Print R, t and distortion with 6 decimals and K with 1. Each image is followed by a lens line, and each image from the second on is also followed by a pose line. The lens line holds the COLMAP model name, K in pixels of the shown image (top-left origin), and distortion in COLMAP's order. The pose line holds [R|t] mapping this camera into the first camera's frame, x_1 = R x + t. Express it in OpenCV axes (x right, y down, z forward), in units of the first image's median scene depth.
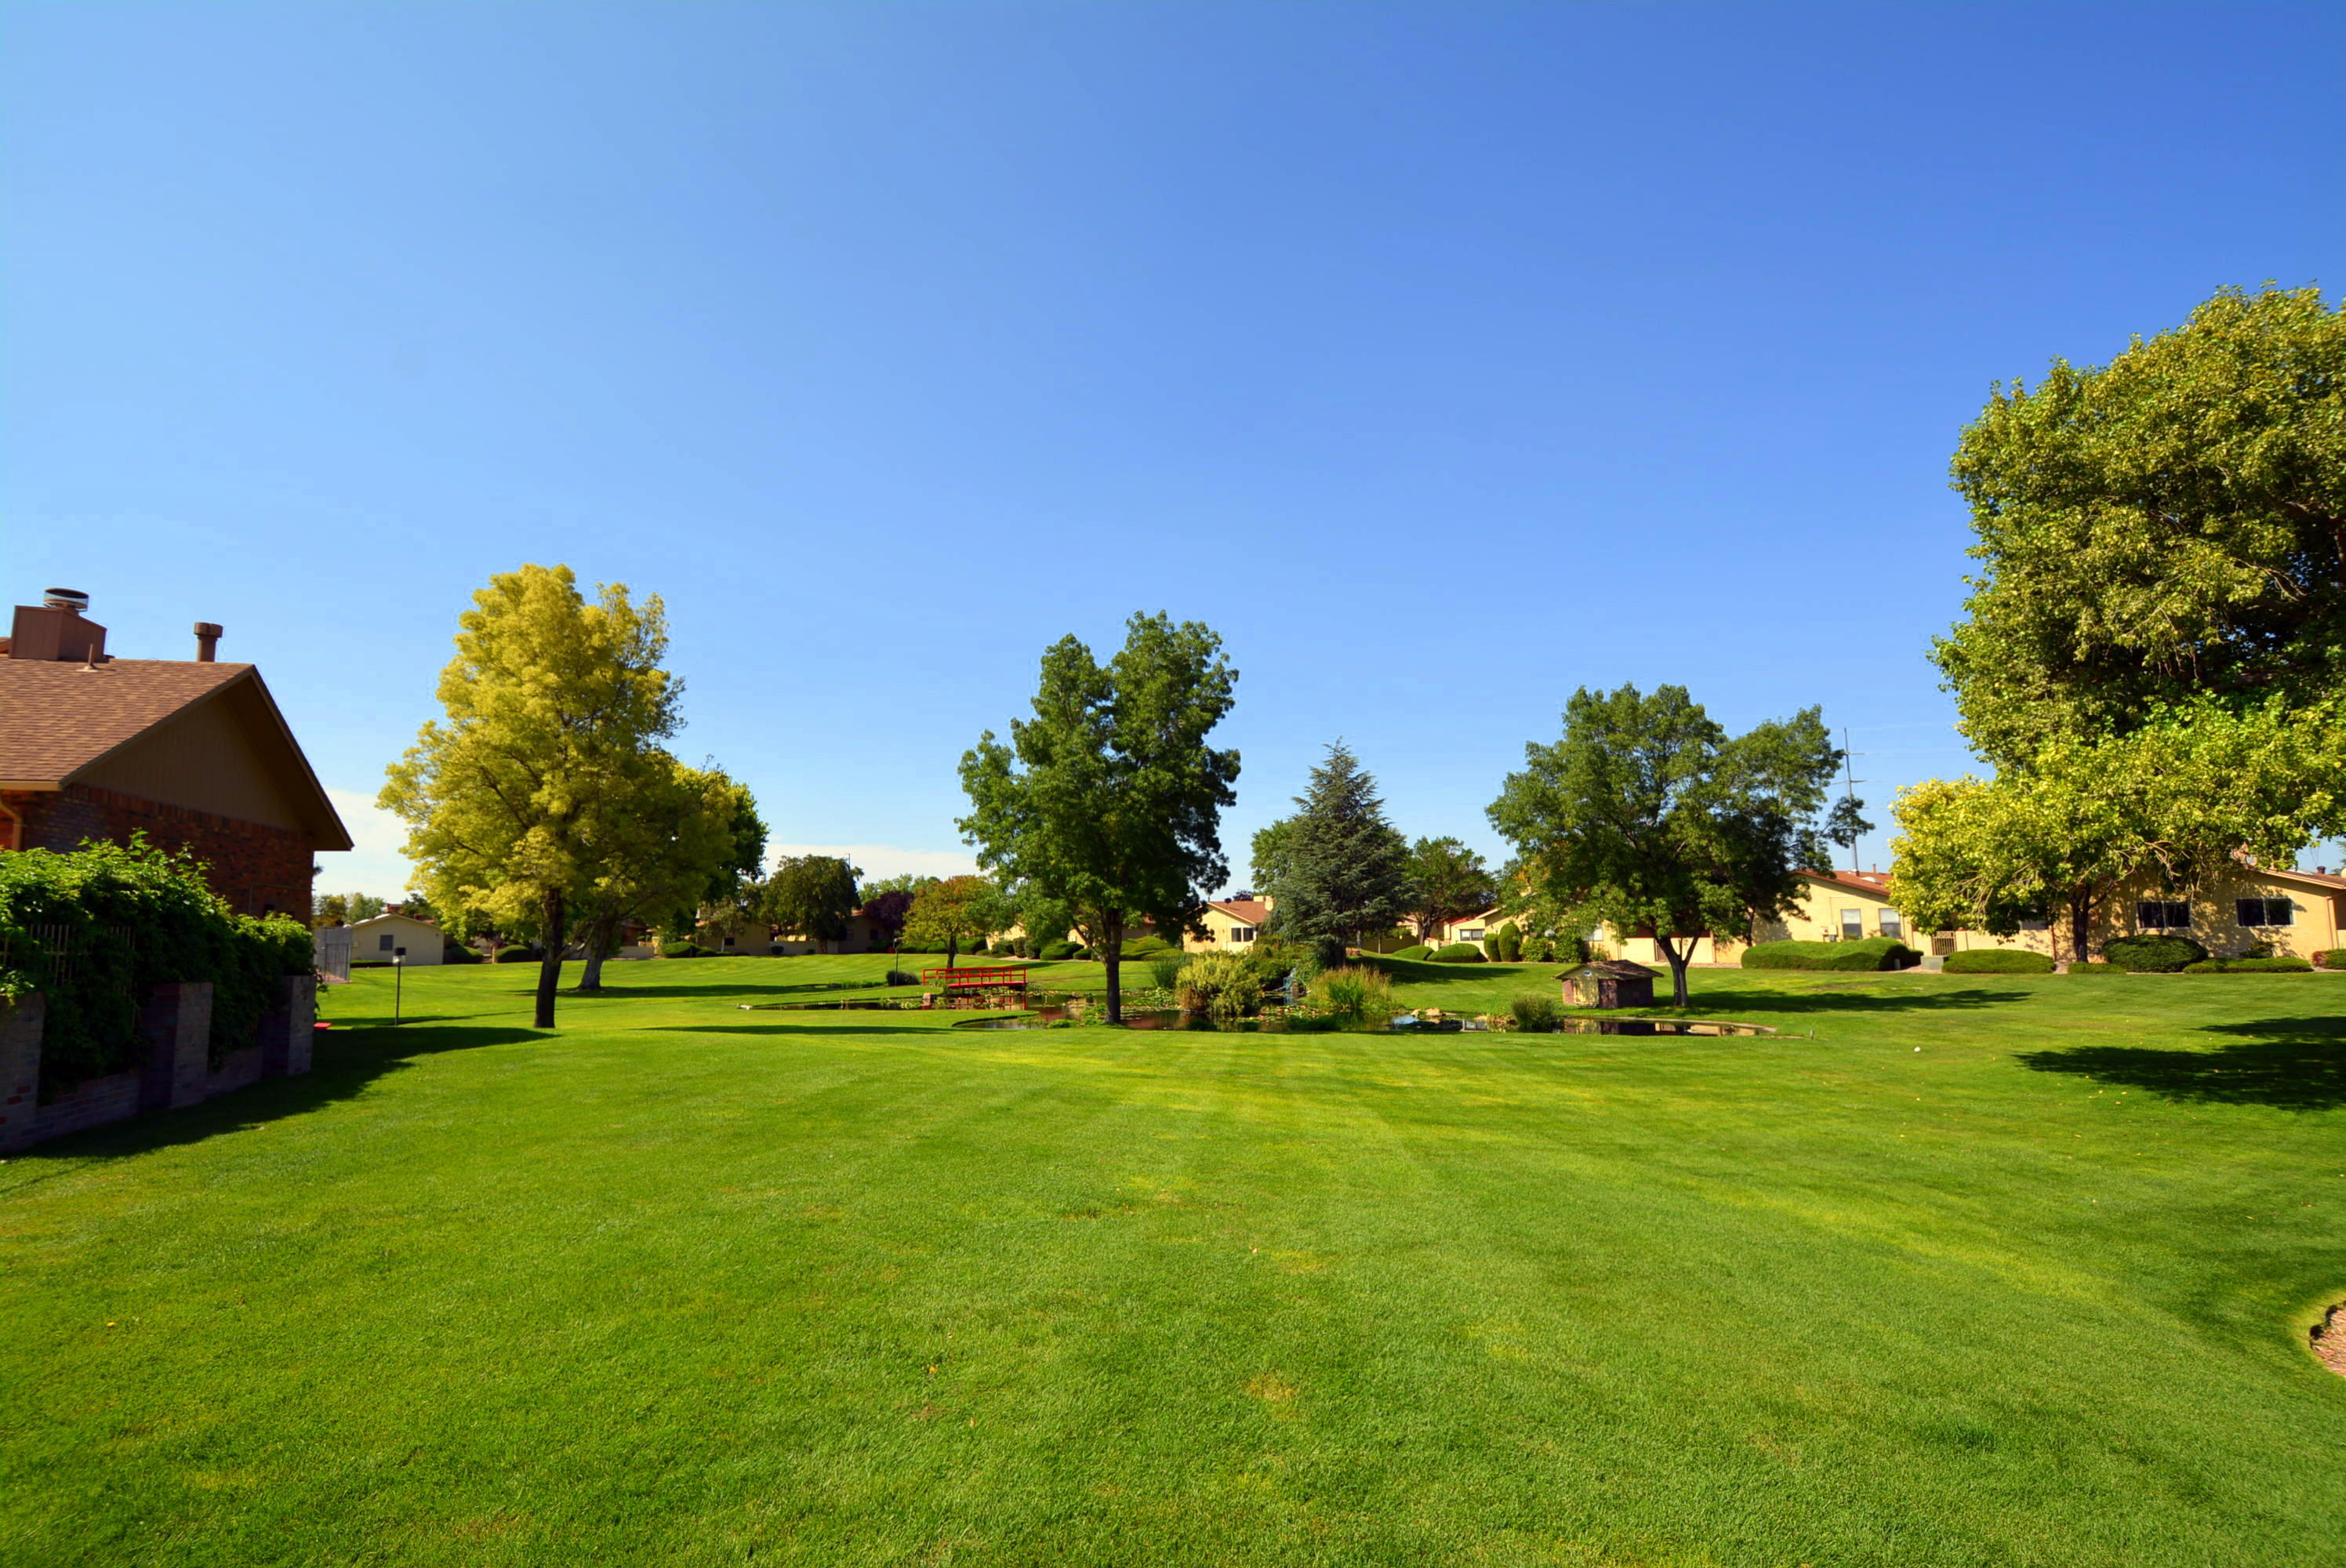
lens RADIAL K [[1142.3, 0, 1168.7], [0, 1142.3, 799.8], [0, 0, 1]] dist [0.014746, -0.024459]
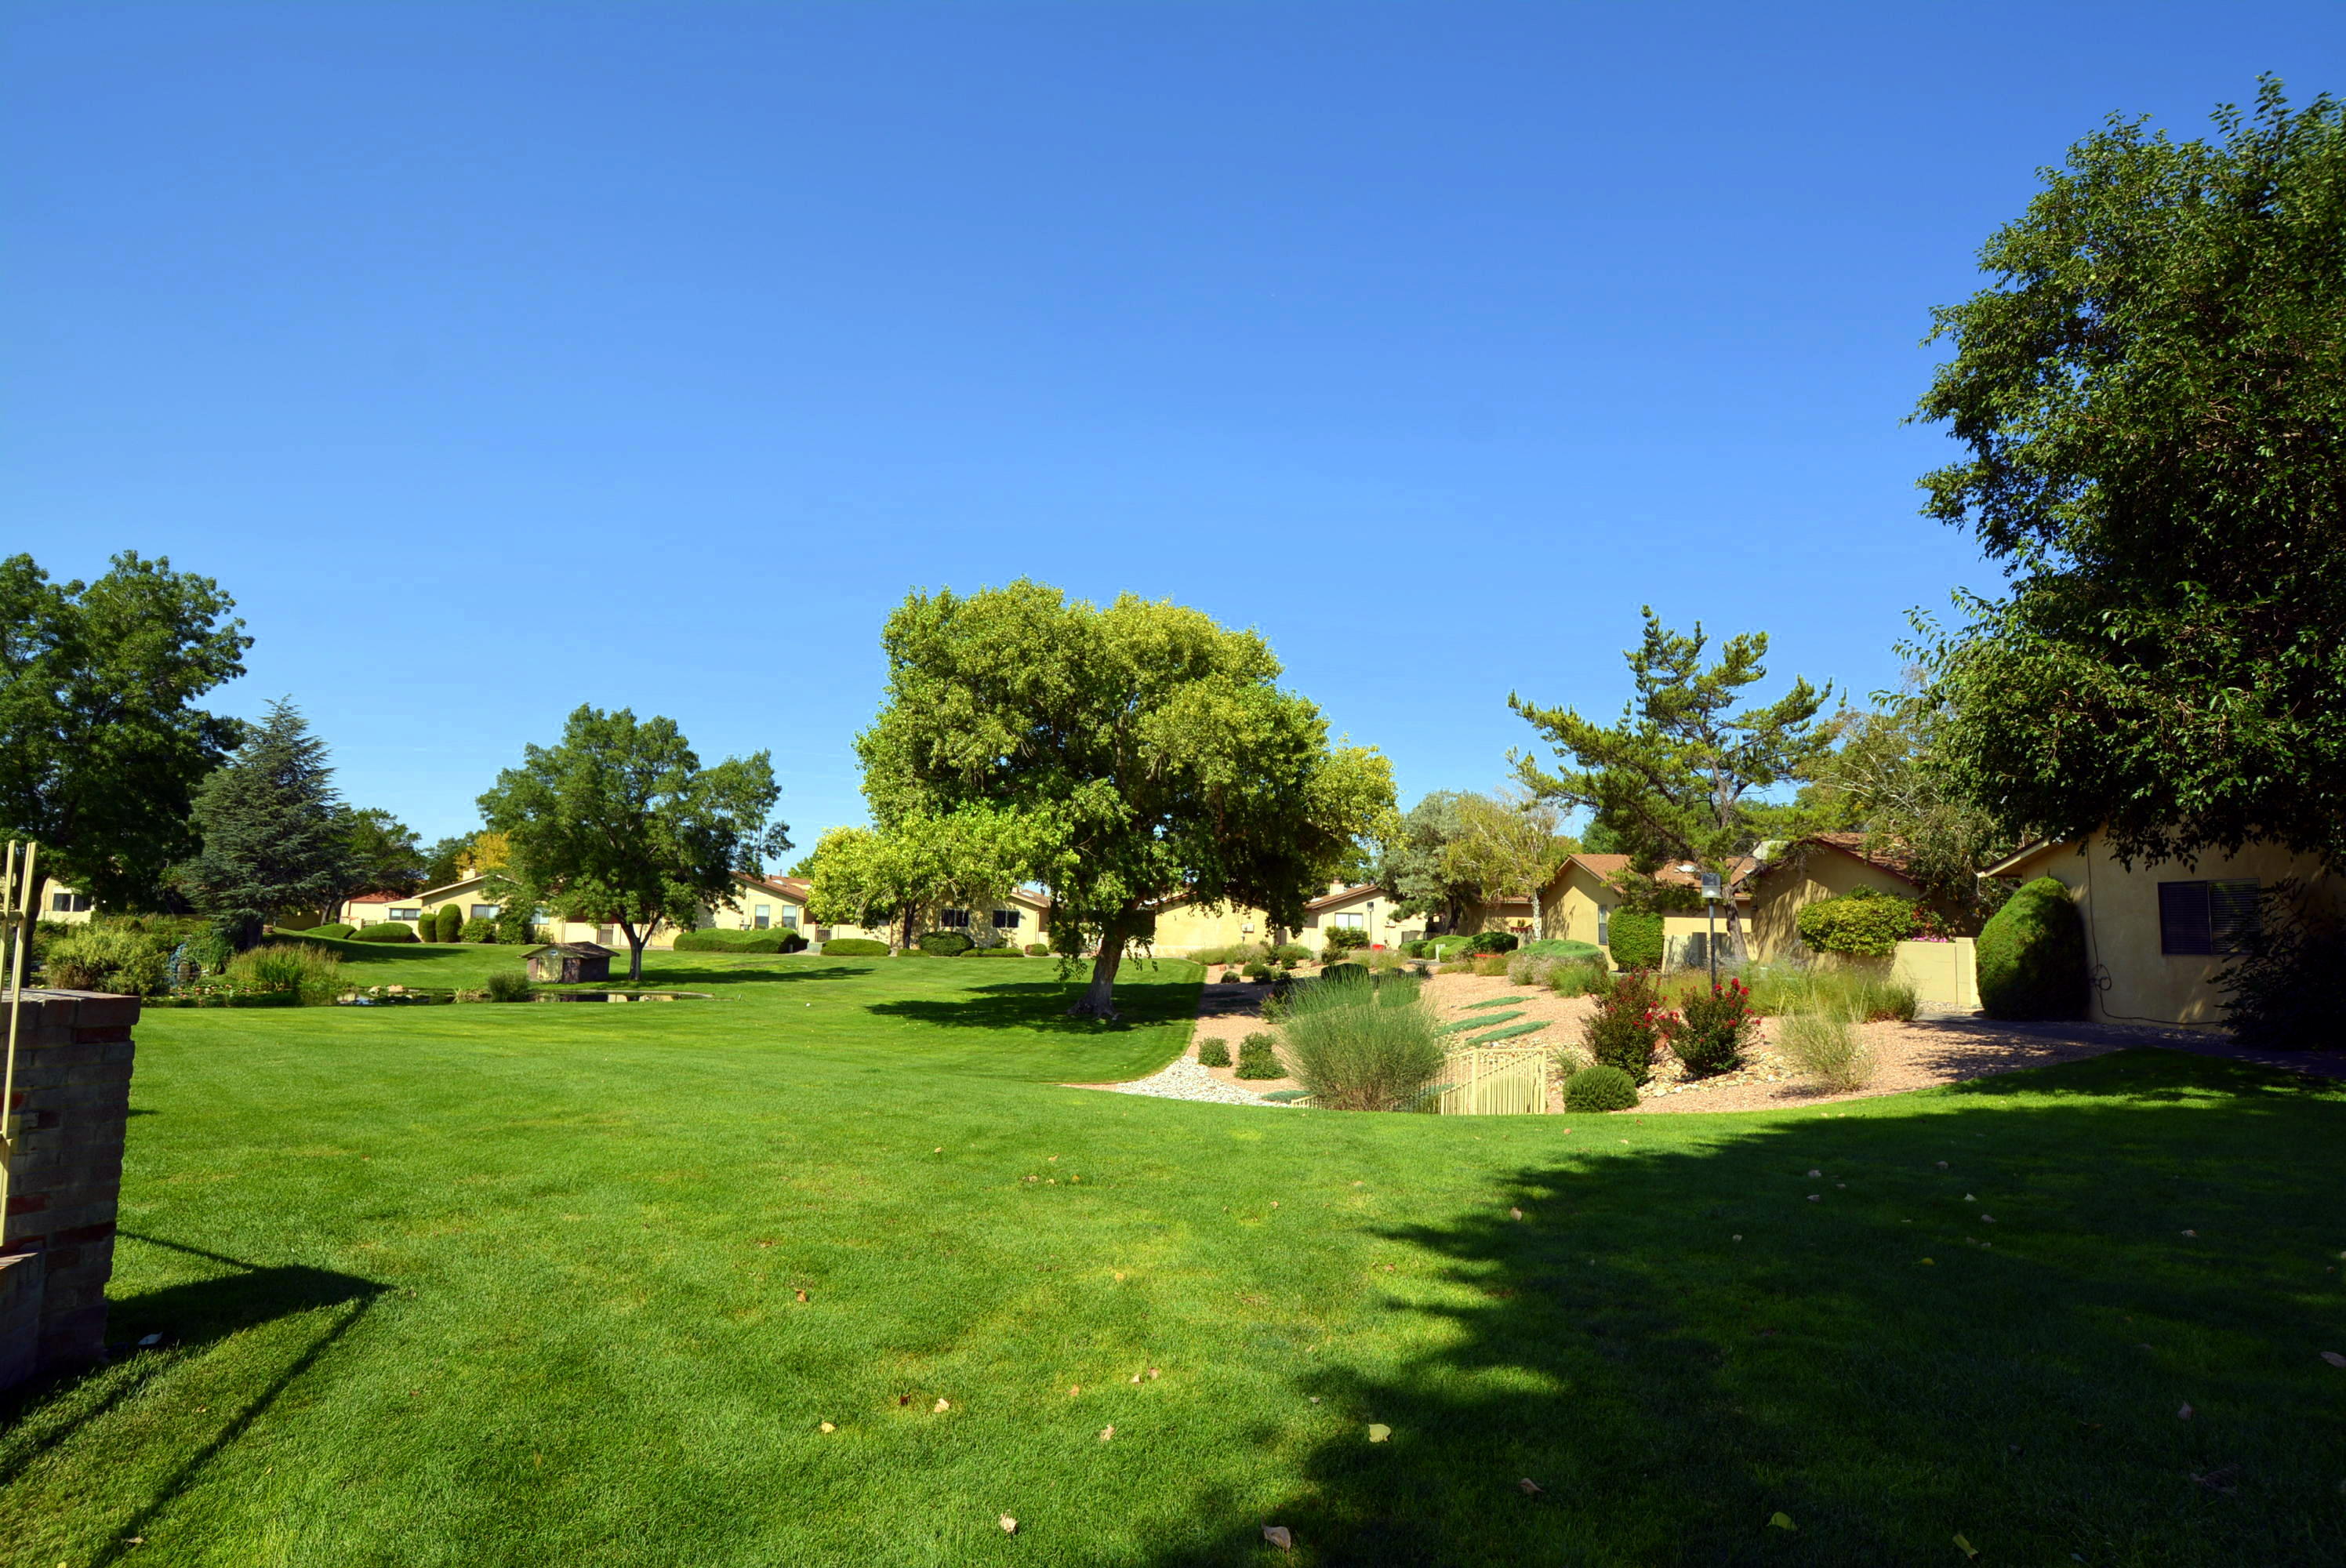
lens RADIAL K [[1142.3, 0, 1168.7], [0, 1142.3, 799.8], [0, 0, 1]] dist [0.014746, -0.024459]
pose [[0.624393, 0.112725, 0.772933, -0.164215], [-0.122052, 0.991457, -0.045999, -0.023323], [-0.771516, -0.065617, 0.632818, -0.199164]]
